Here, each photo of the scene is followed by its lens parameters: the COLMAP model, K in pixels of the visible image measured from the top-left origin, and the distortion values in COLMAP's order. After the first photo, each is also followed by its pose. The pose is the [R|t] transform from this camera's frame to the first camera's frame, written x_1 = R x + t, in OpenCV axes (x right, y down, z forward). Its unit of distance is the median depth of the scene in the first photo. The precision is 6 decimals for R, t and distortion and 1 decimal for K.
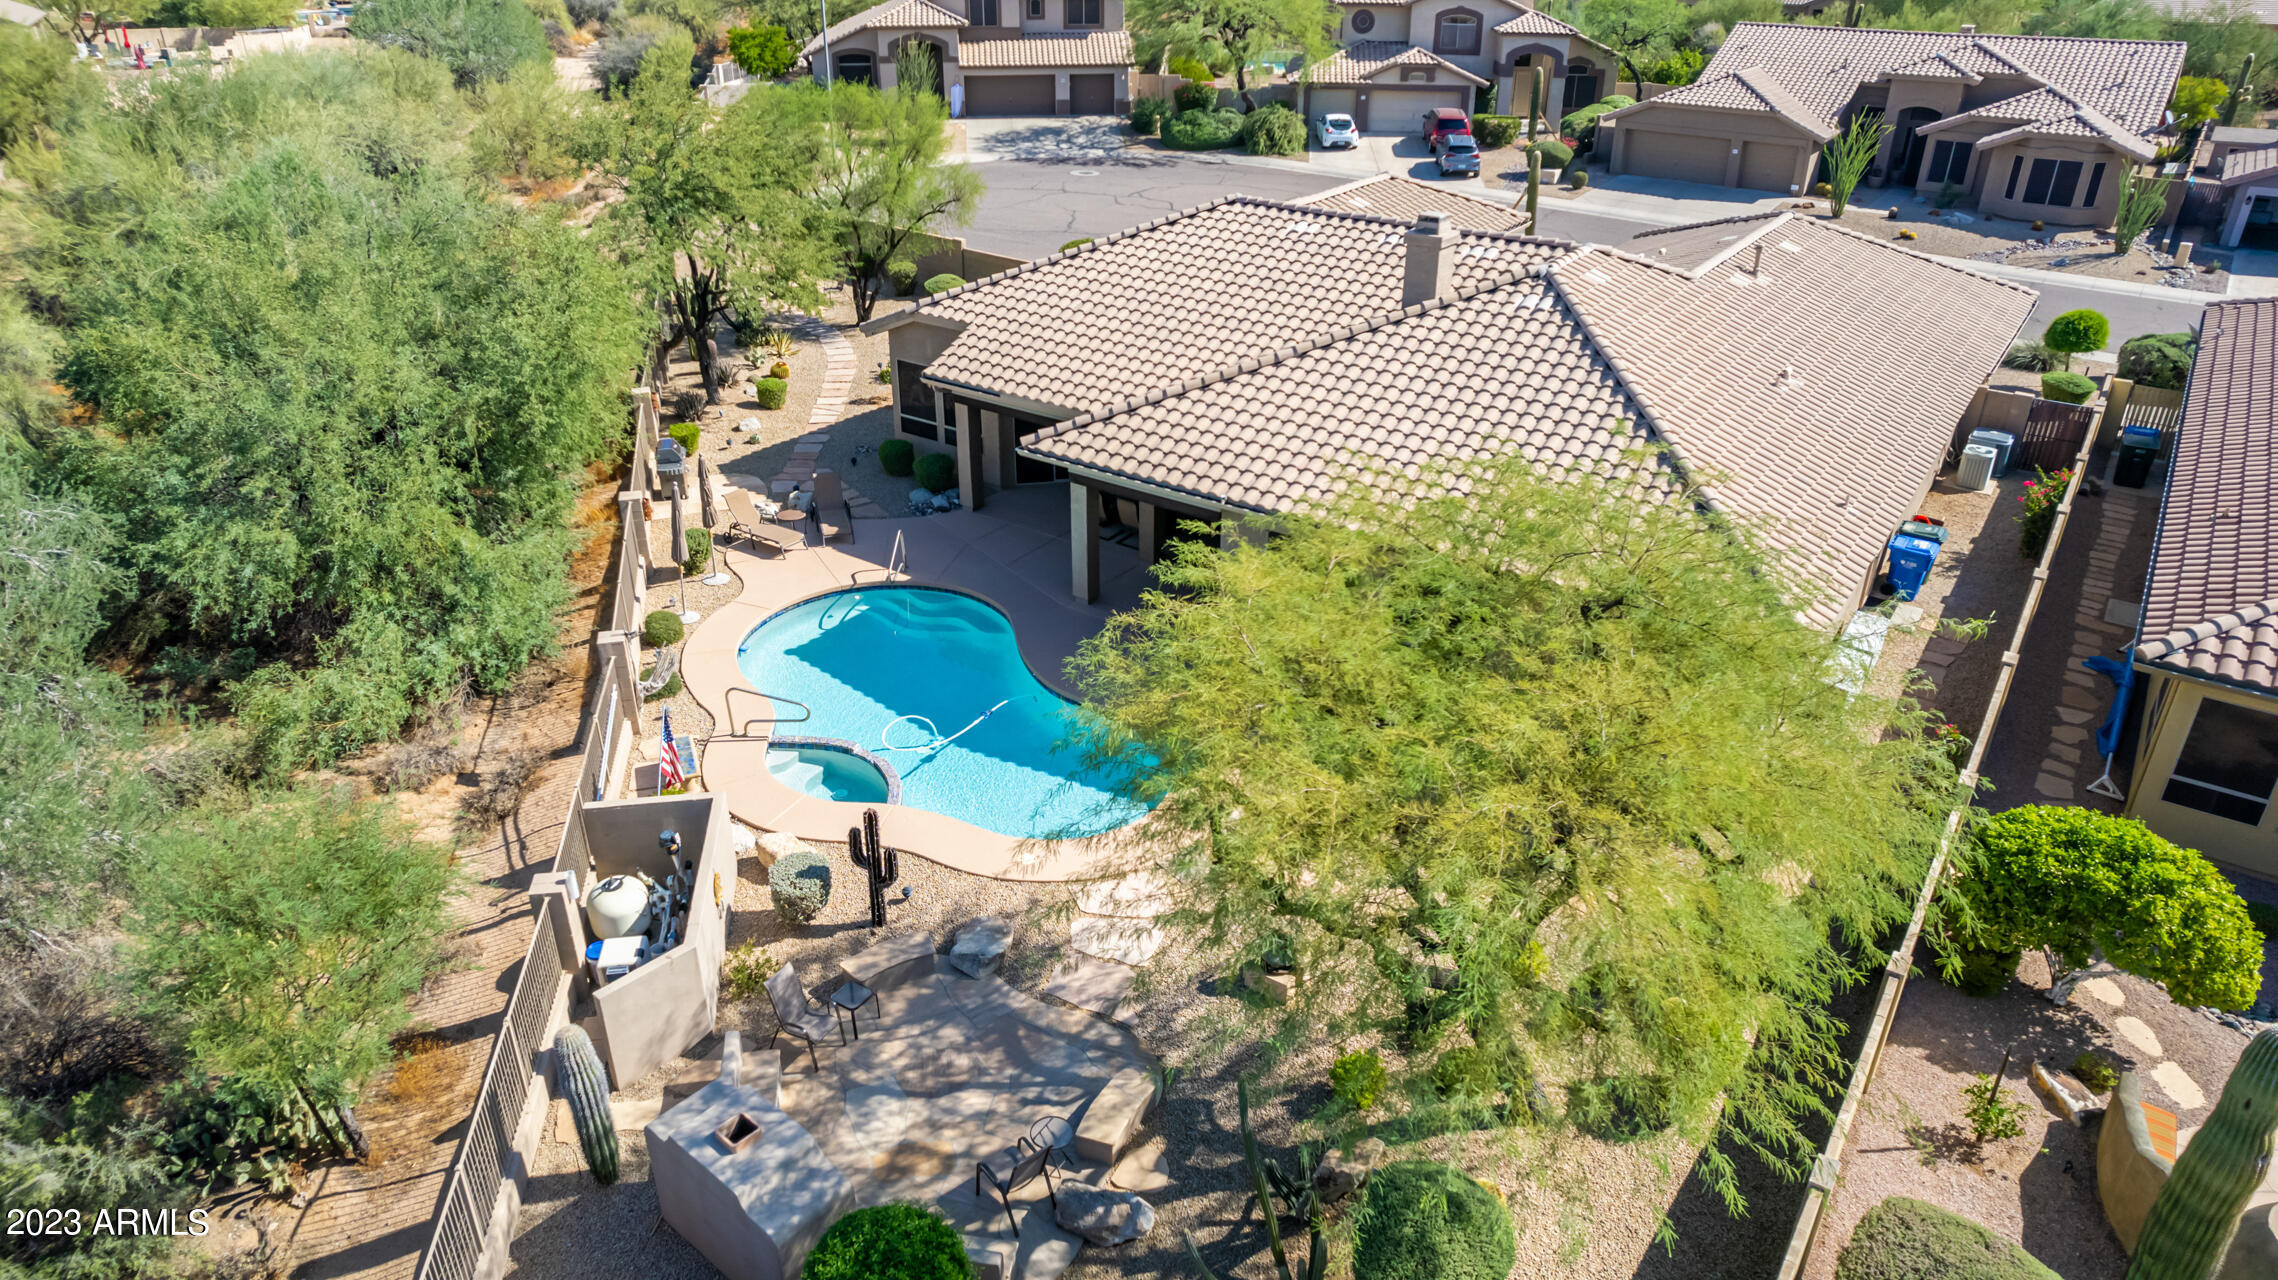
lens RADIAL K [[1460.1, 0, 1138.9], [0, 1460.1, 628.1], [0, 0, 1]] dist [-0.073842, 0.060482]
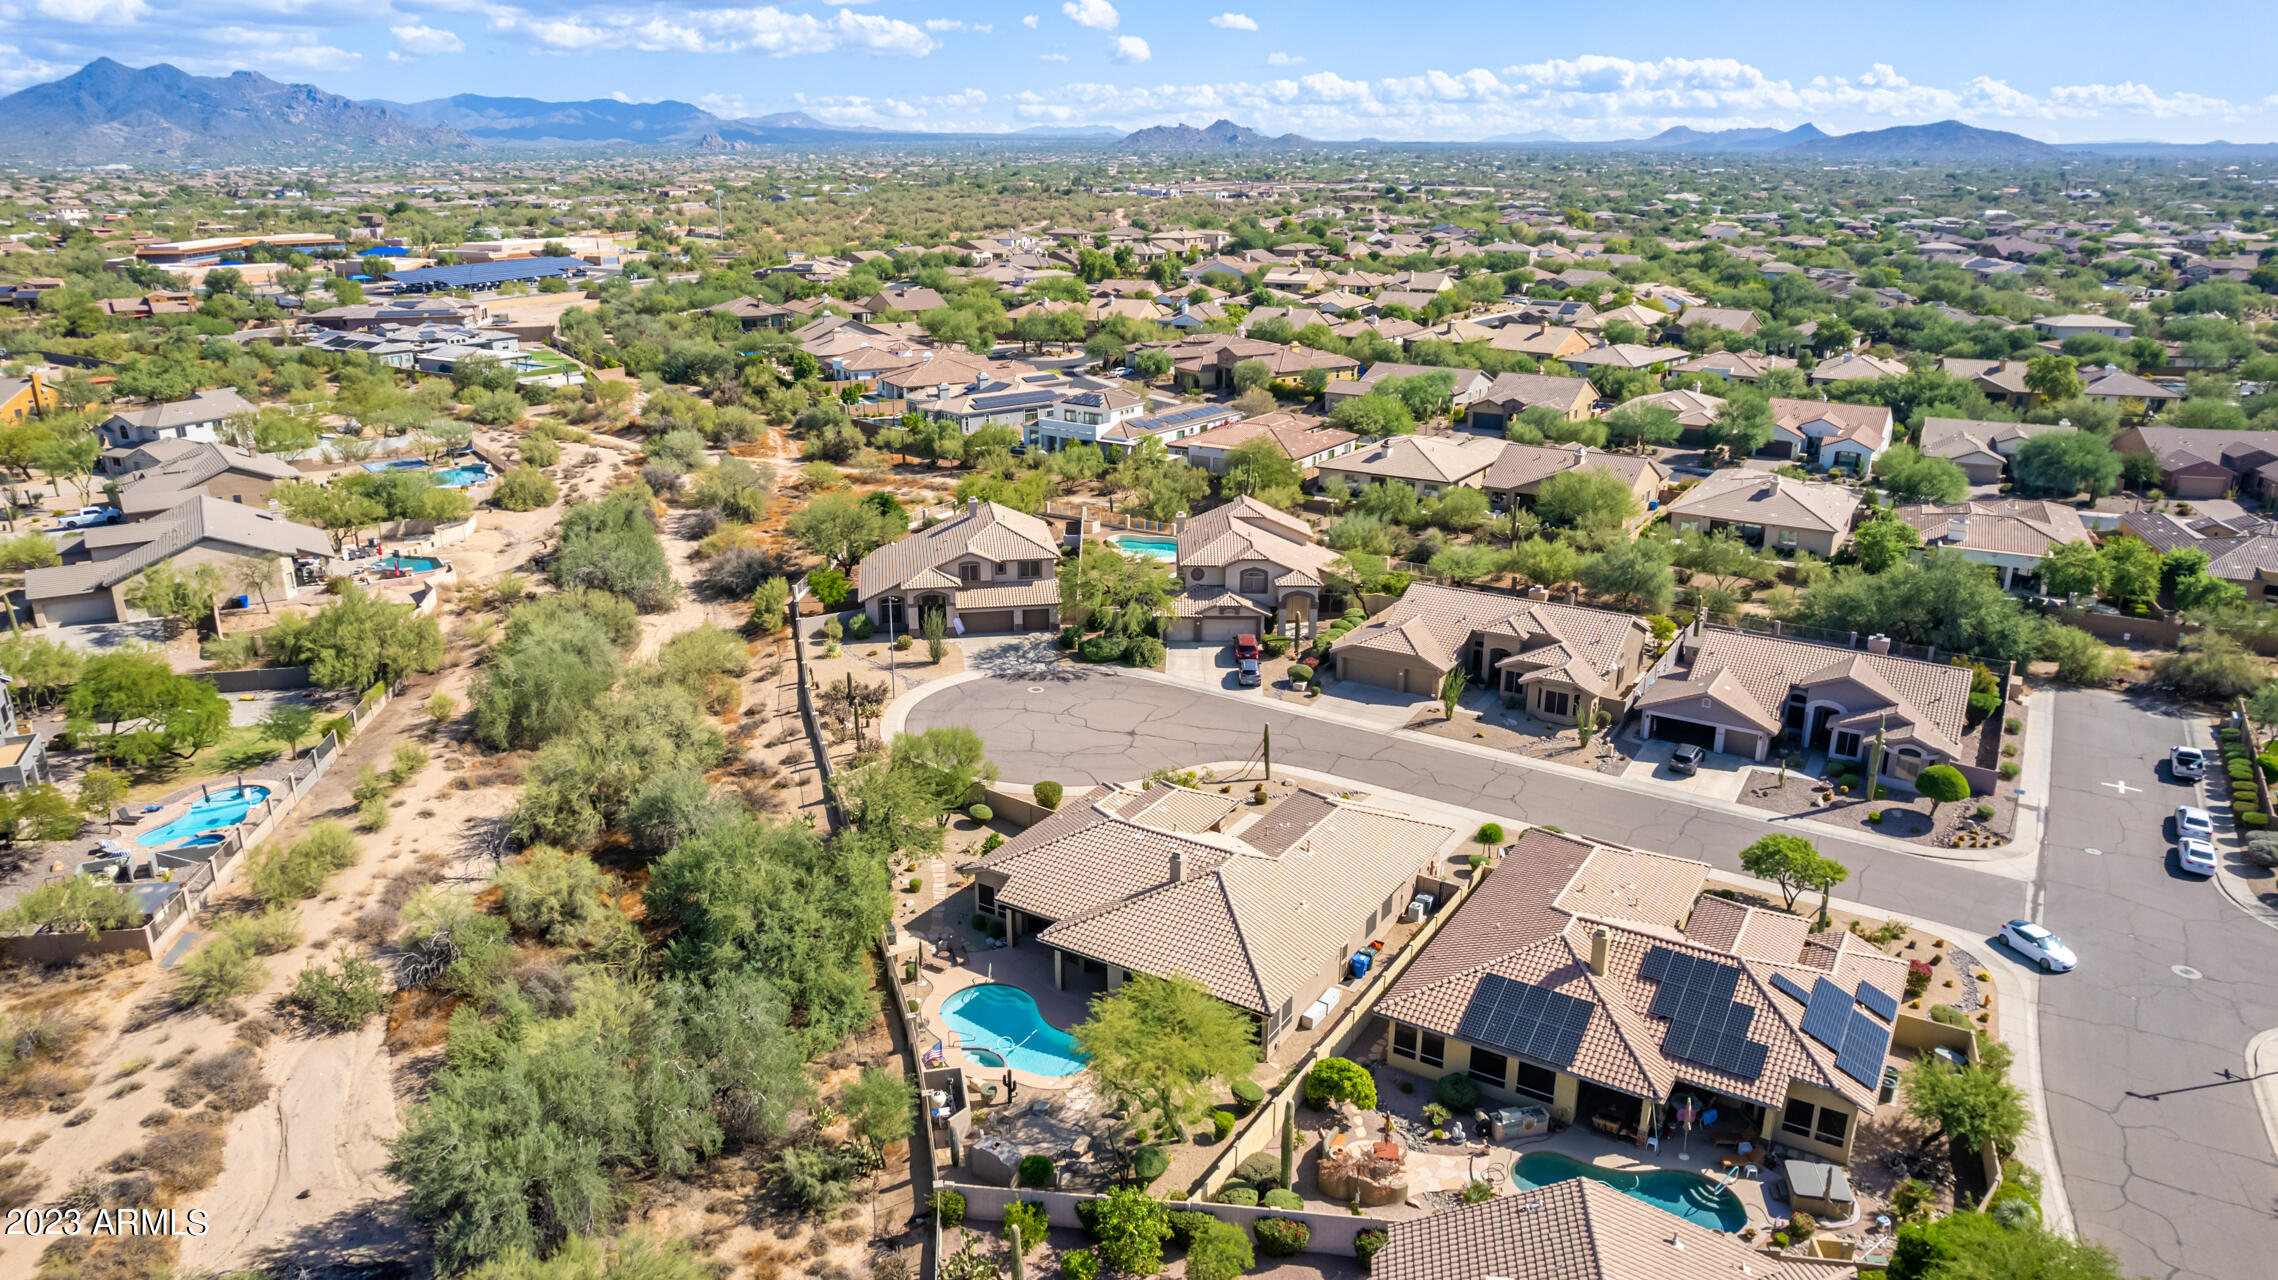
lens RADIAL K [[1460.1, 0, 1138.9], [0, 1460.1, 628.1], [0, 0, 1]] dist [-0.073842, 0.060482]
pose [[0.998110, -0.018407, 0.058634, -0.030115], [0.027724, 0.986352, -0.162299, -0.197639], [-0.054846, 0.163618, 0.984998, -1.494362]]
